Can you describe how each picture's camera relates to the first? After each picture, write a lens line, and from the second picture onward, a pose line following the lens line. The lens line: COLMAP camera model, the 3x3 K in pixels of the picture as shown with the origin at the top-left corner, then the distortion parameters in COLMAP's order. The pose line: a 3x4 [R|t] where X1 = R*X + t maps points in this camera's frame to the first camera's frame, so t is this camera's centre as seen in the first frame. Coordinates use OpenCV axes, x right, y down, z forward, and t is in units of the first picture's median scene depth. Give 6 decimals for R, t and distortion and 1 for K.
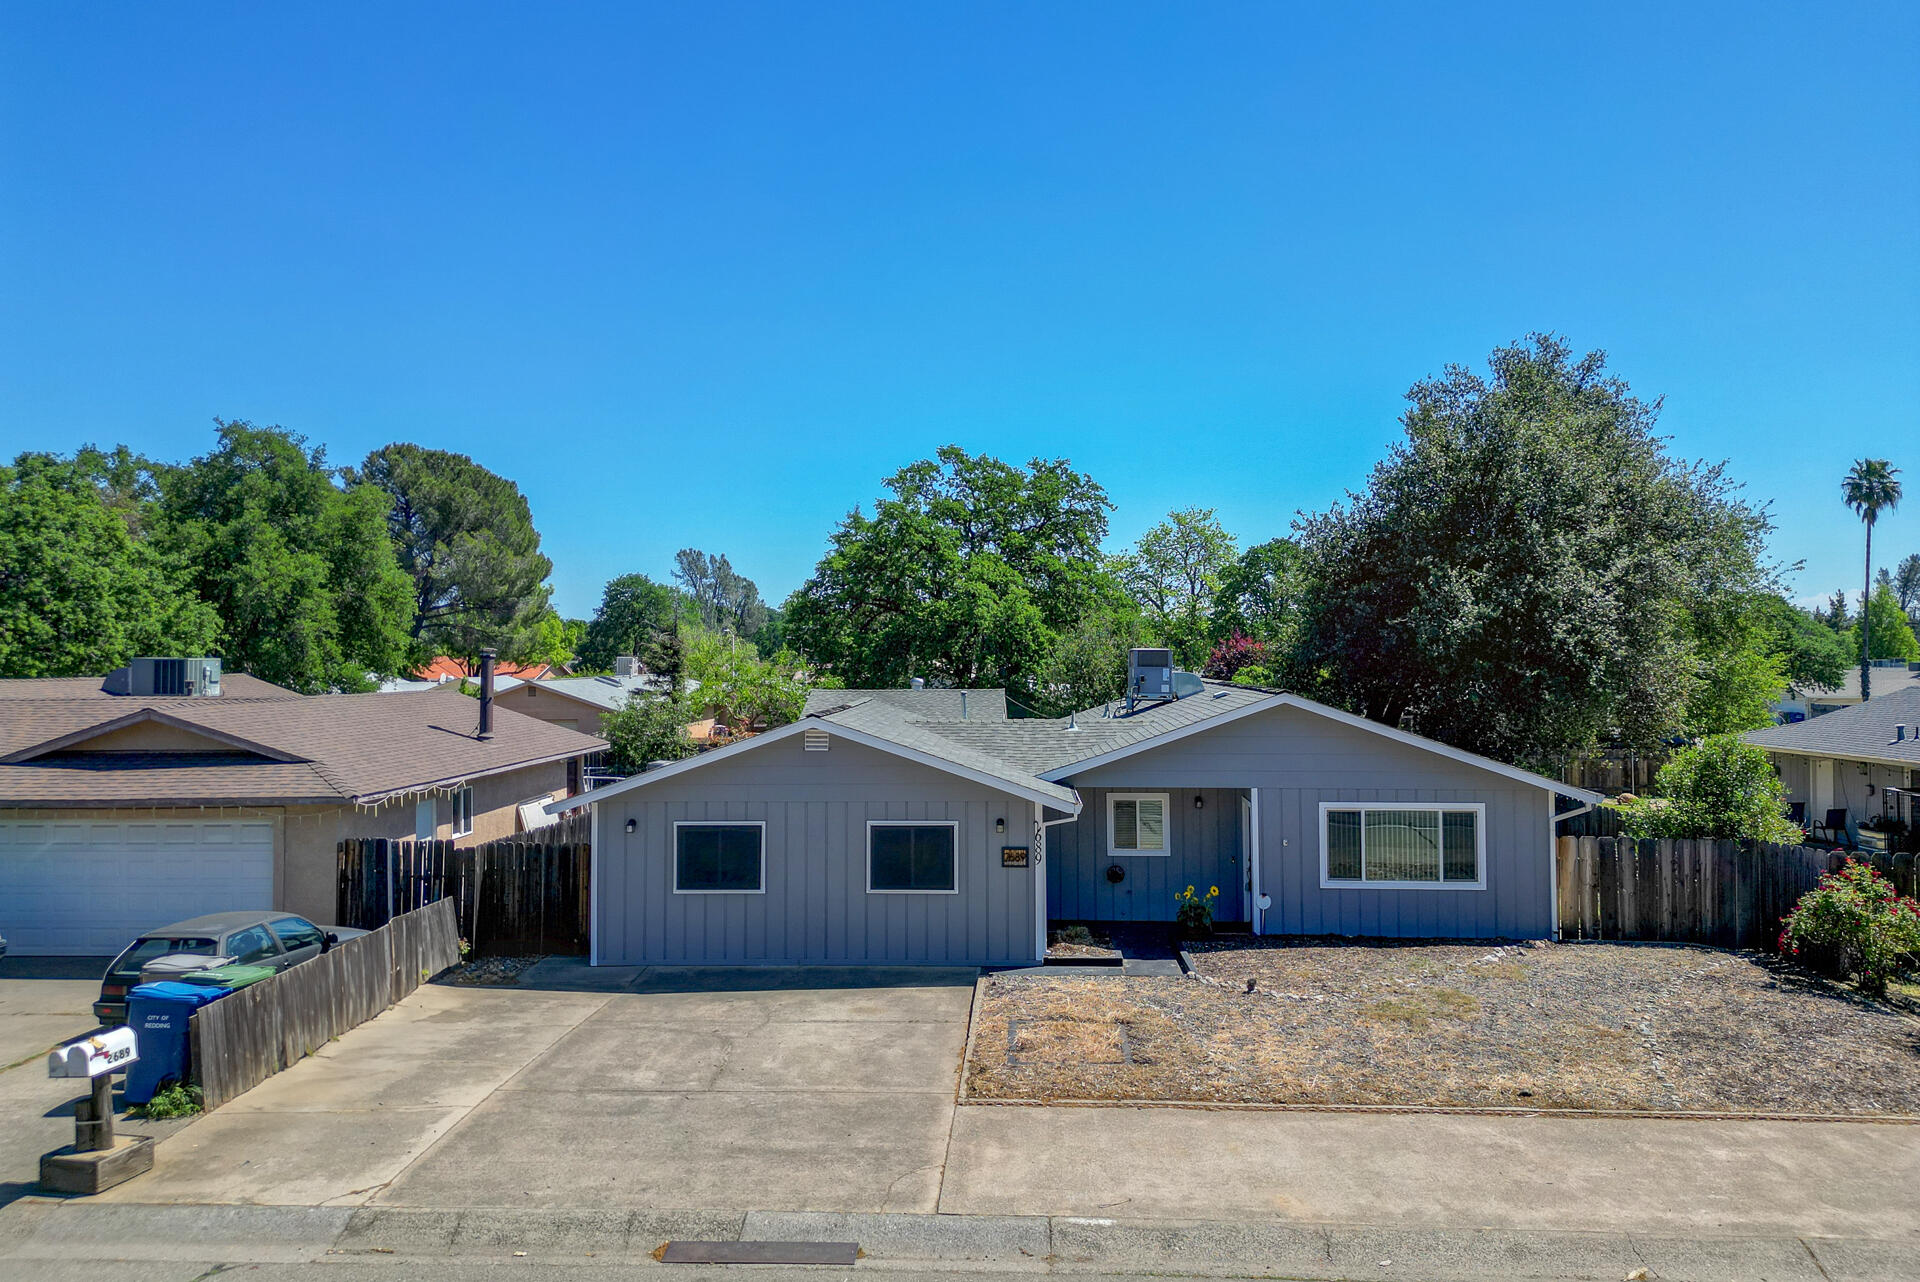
lens RADIAL K [[1401.4, 0, 960.0], [0, 1401.4, 641.0], [0, 0, 1]] dist [0.000644, -0.000370]
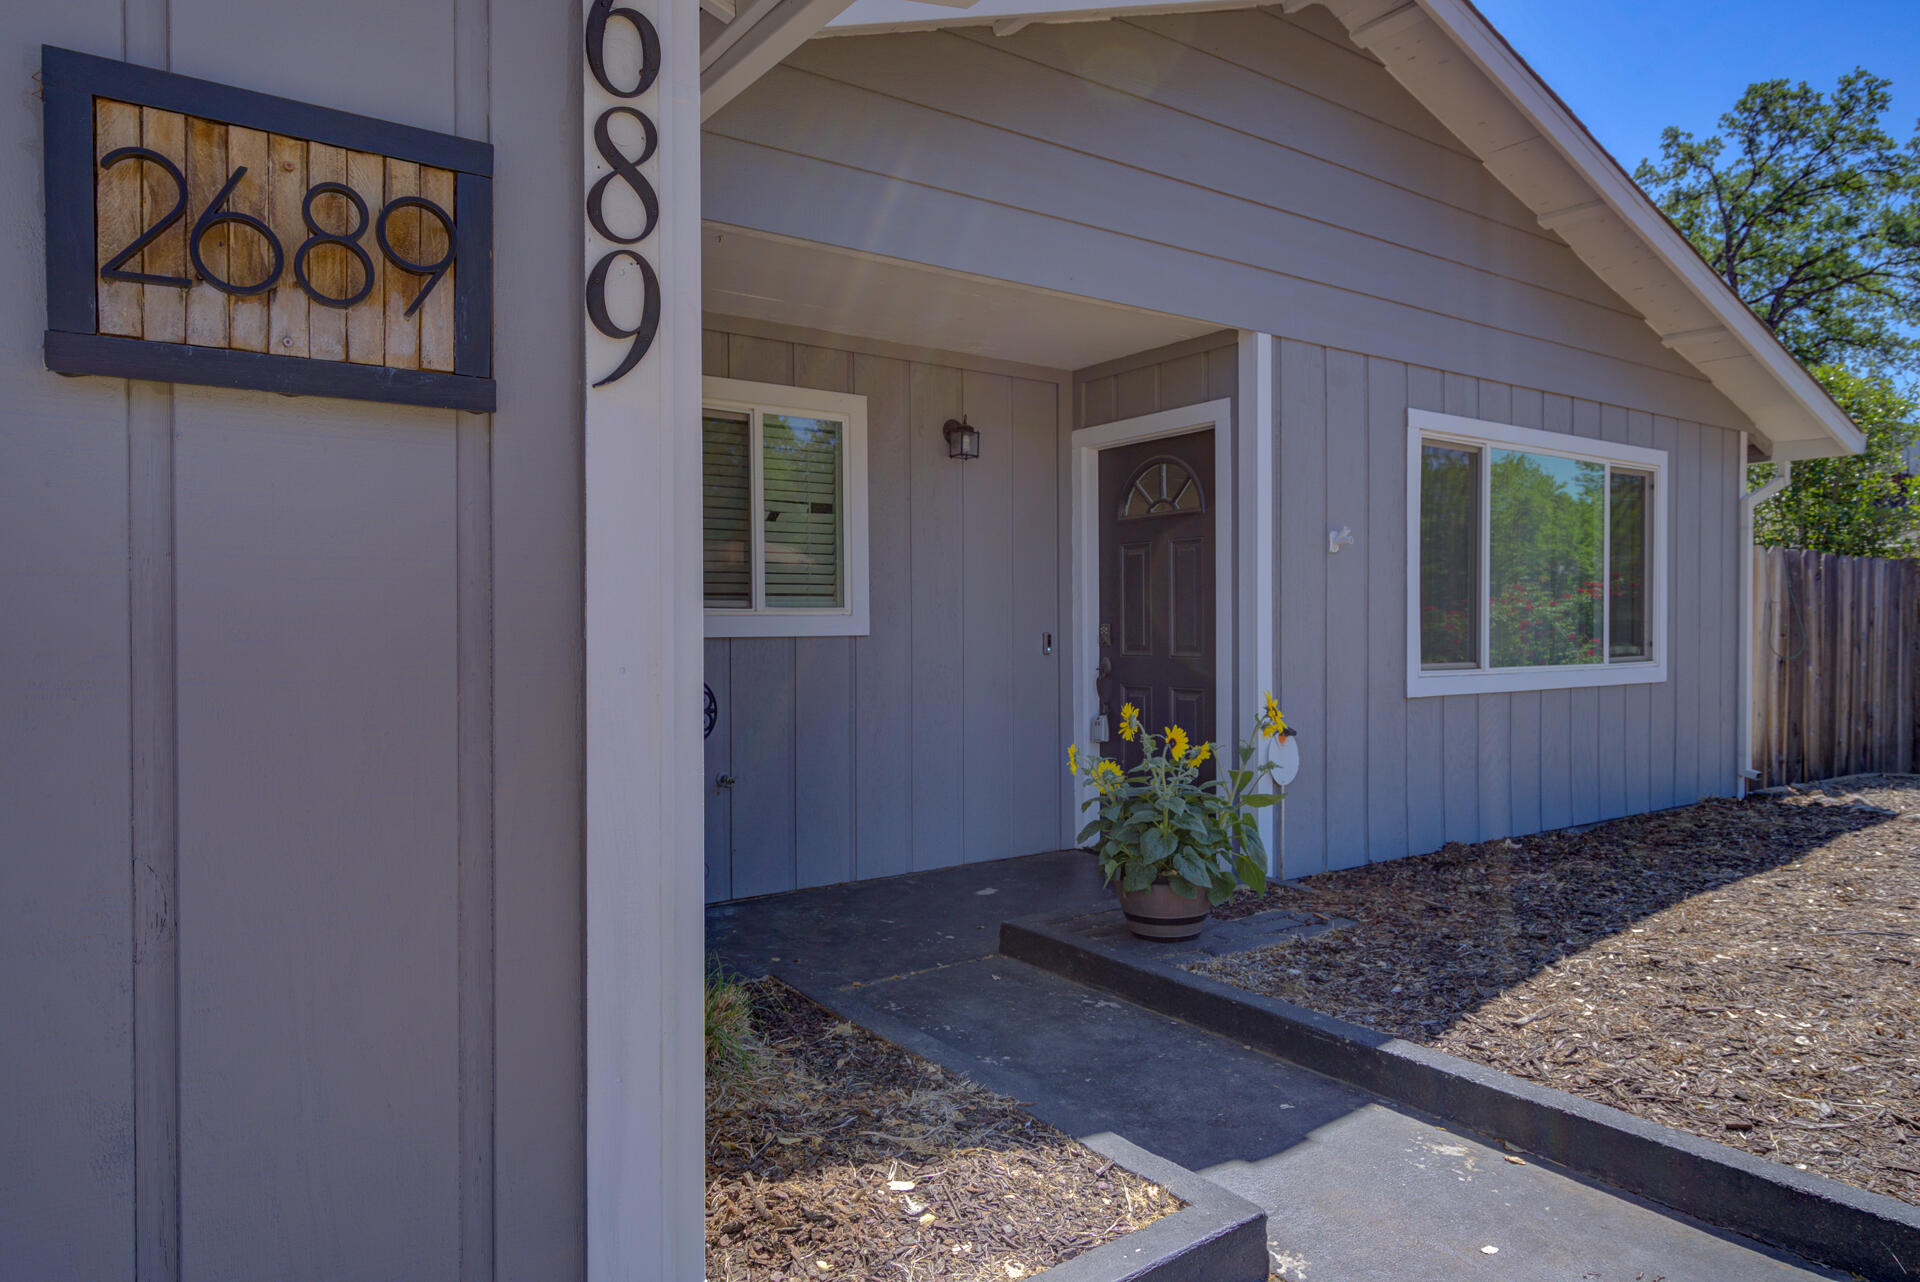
lens RADIAL K [[1185.3, 0, 960.0], [0, 1185.3, 641.0], [0, 0, 1]] dist [0.000824, 0.000470]
pose [[0.791371, -0.009446, 0.611263, 0.027167], [-0.006851, 0.999681, 0.024317, 0.158875], [-0.611298, -0.023431, 0.791053, 0.858458]]
